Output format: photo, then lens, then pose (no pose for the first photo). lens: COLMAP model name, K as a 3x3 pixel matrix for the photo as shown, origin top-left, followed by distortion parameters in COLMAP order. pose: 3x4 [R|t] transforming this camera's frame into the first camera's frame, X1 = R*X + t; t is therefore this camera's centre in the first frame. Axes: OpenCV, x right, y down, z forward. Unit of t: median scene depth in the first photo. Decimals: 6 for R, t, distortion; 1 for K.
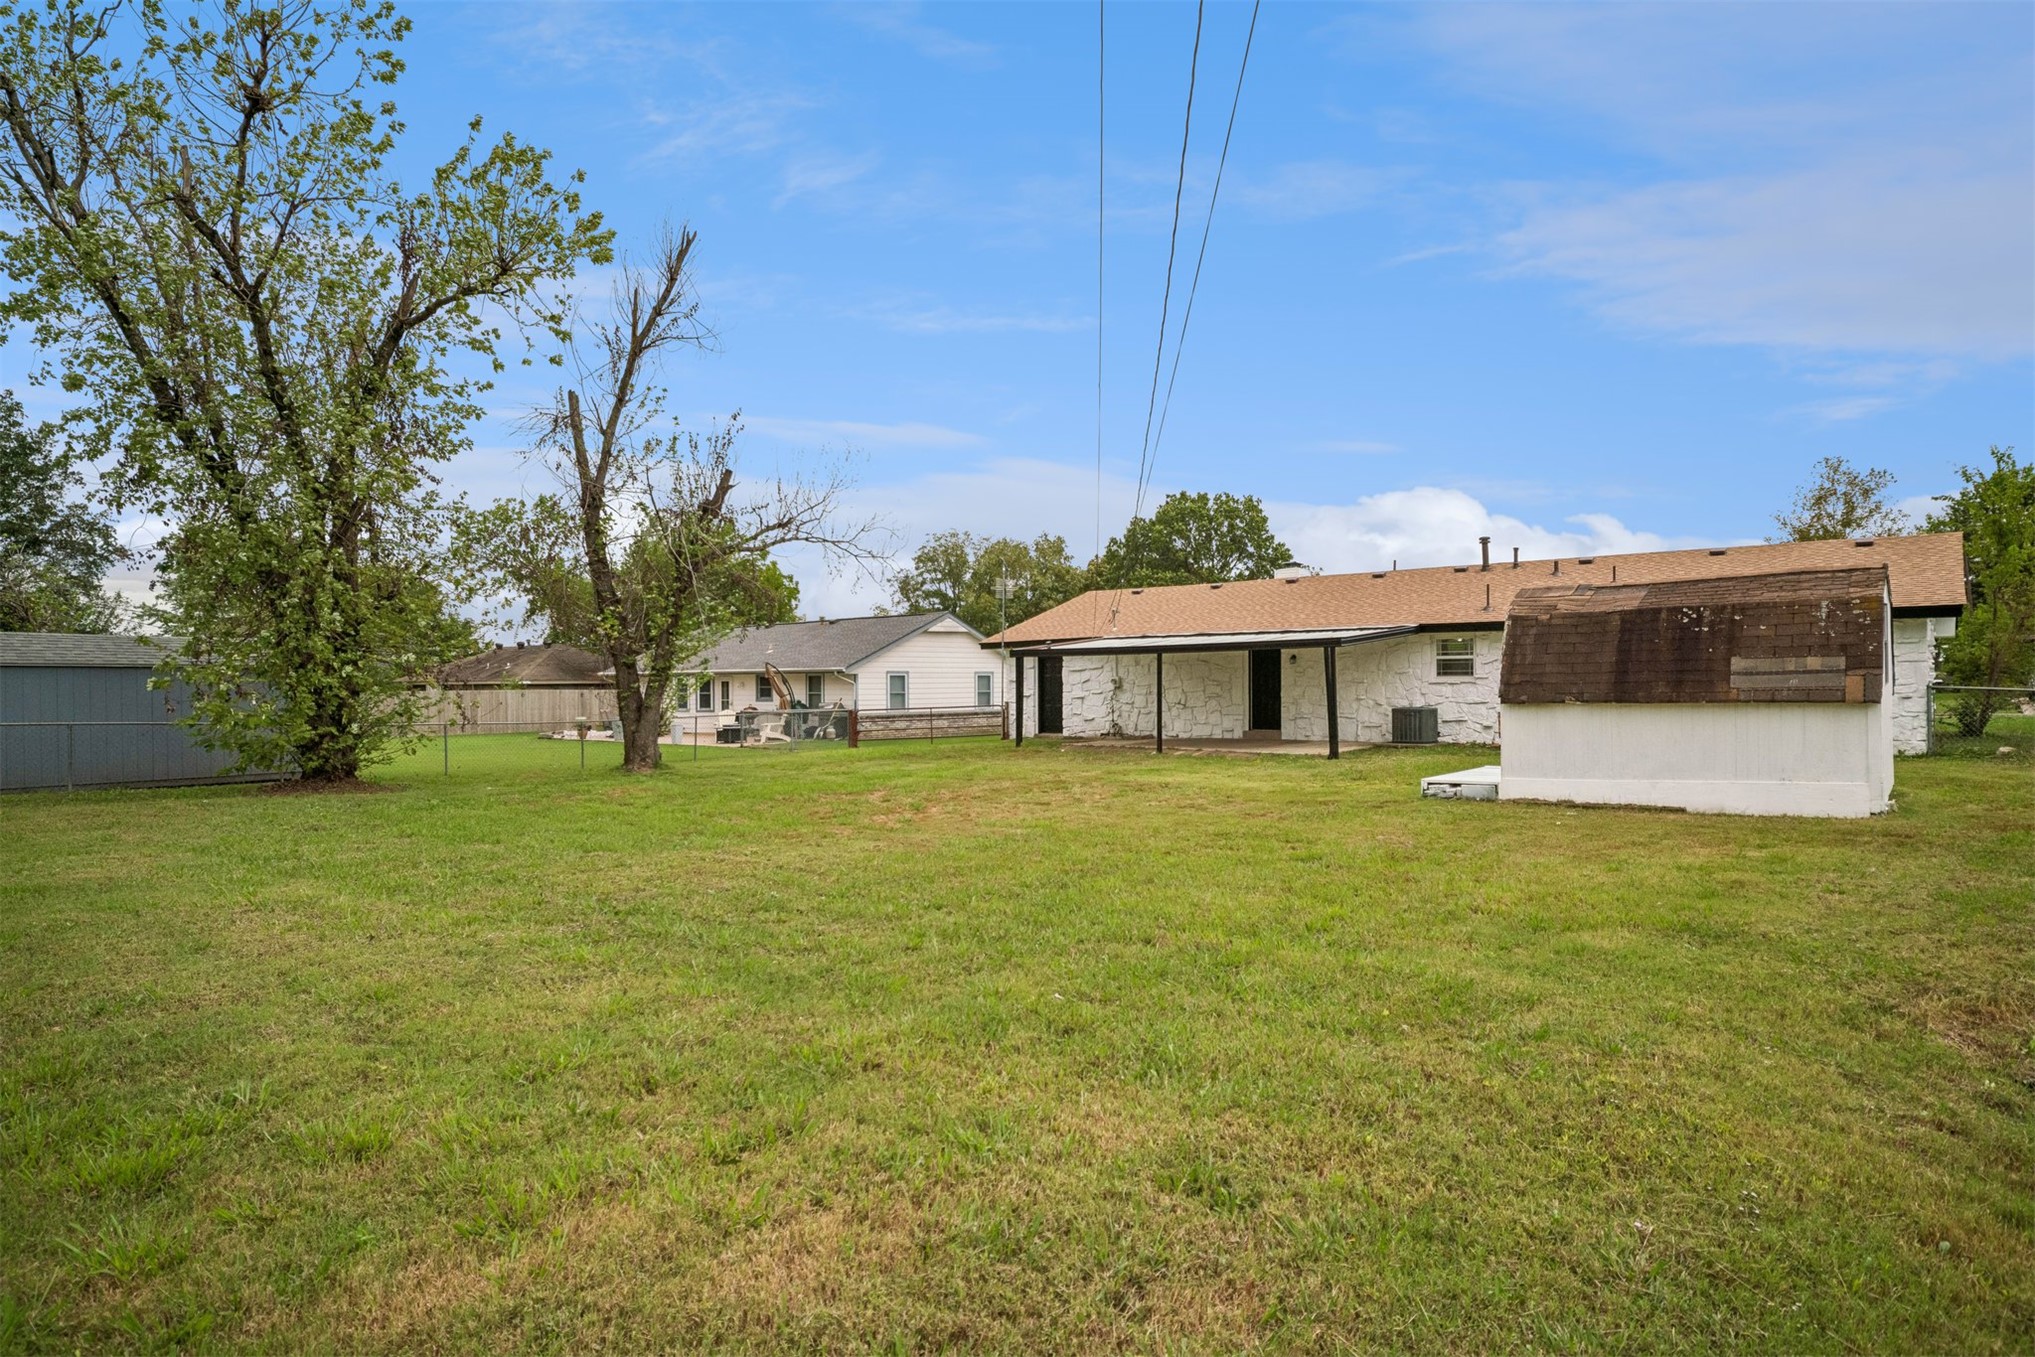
lens RADIAL K [[1093.0, 0, 1021.6], [0, 1093.0, 681.0], [0, 0, 1]] dist [-0.000097, 0.000267]
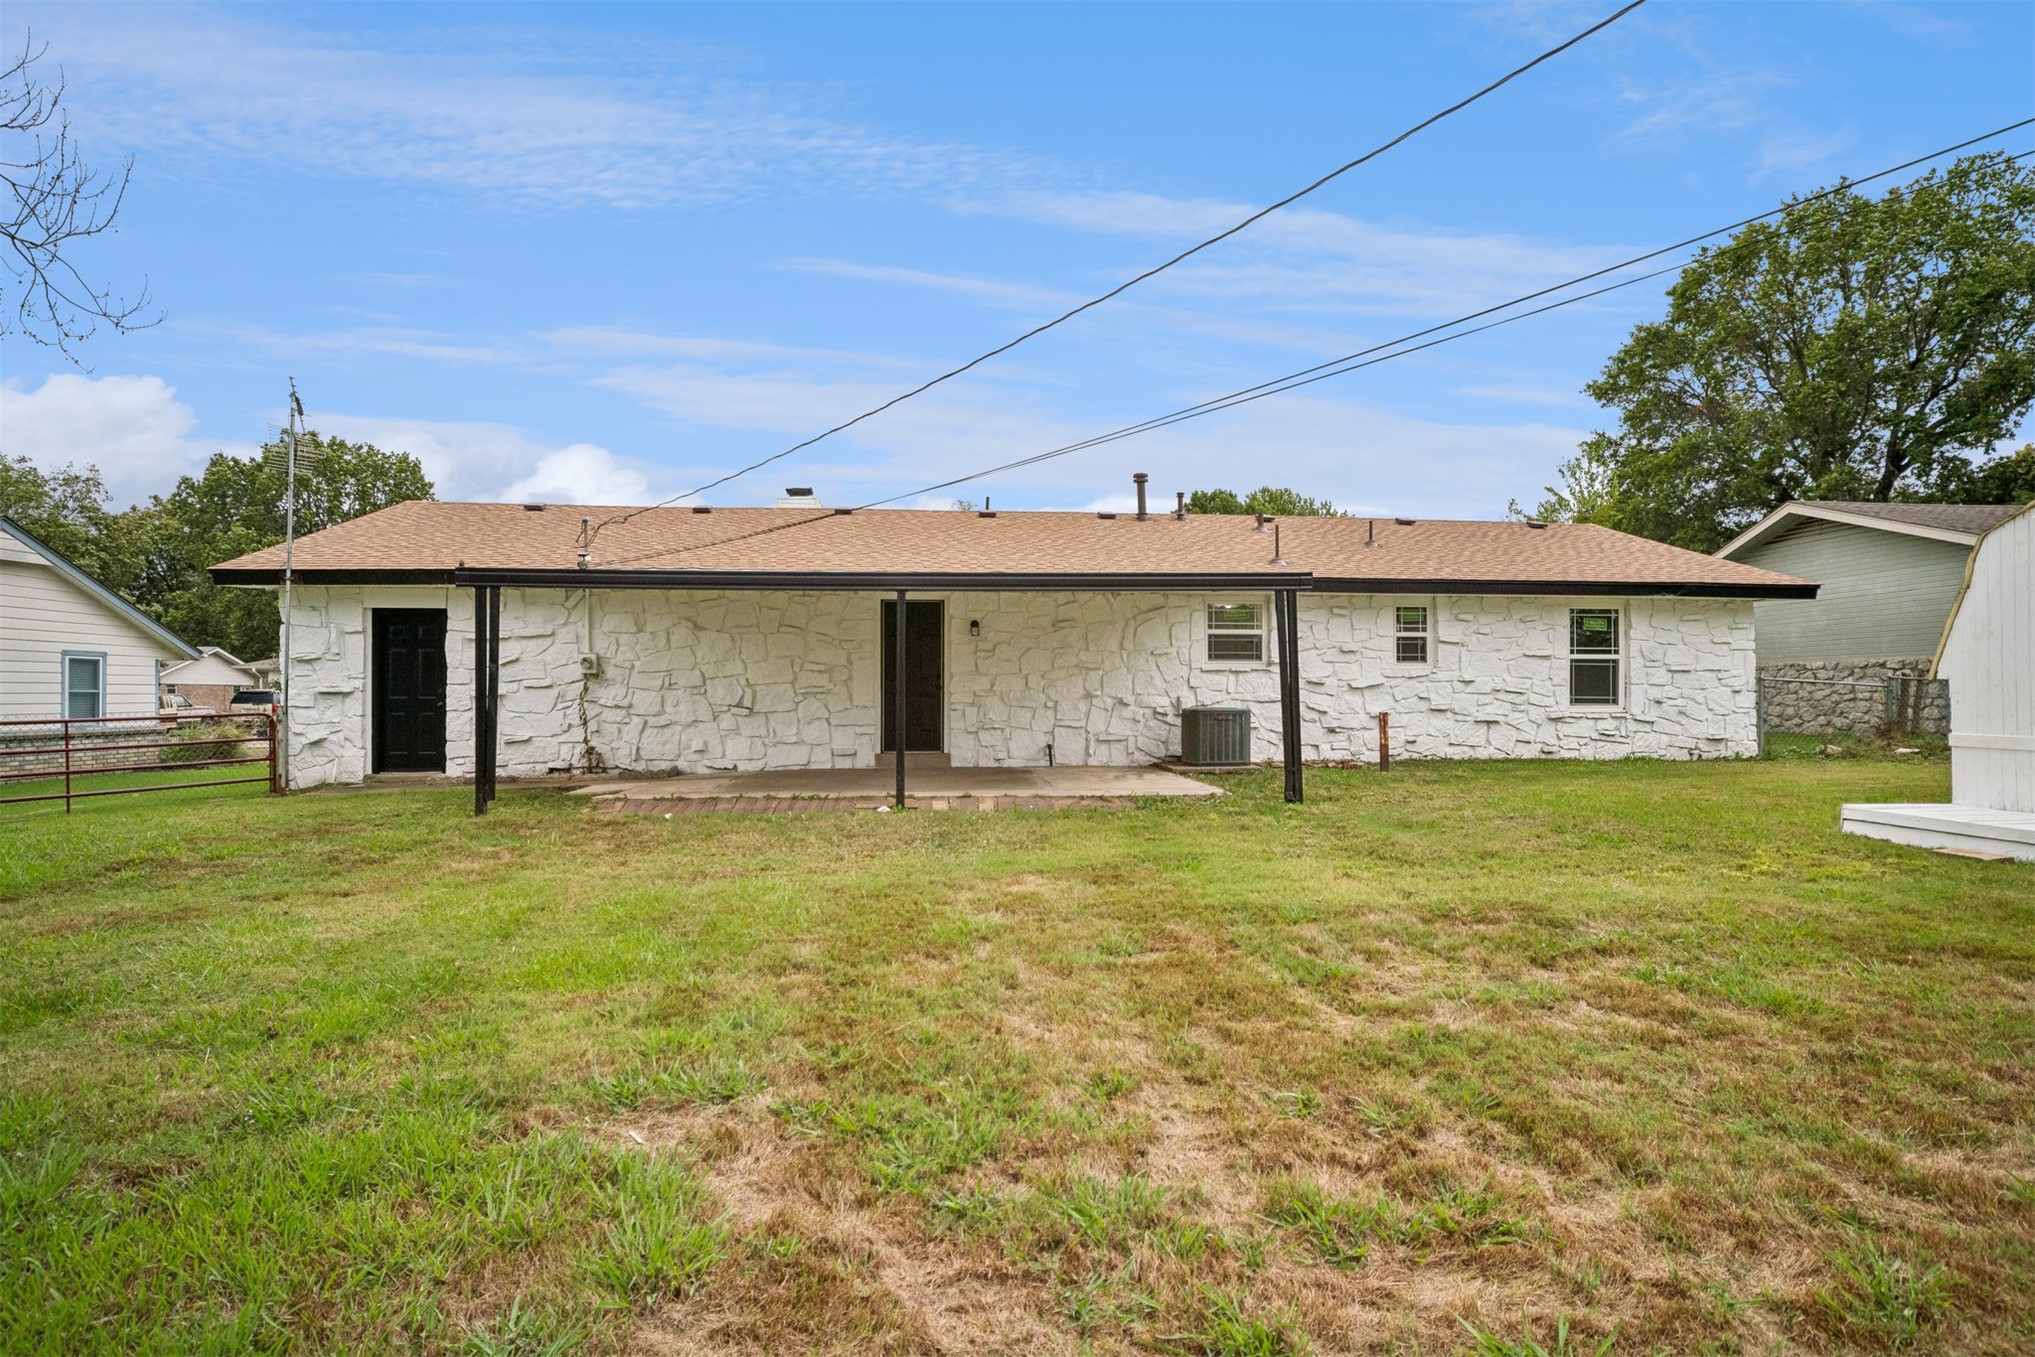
lens RADIAL K [[1093.0, 0, 1014.0], [0, 1093.0, 680.0], [0, 0, 1]] dist [-0.000097, 0.000267]
pose [[0.699037, 0.017129, 0.714880, -0.143767], [-0.005552, 0.999813, -0.018528, 0.017483], [-0.715064, 0.008983, 0.699001, 0.548121]]
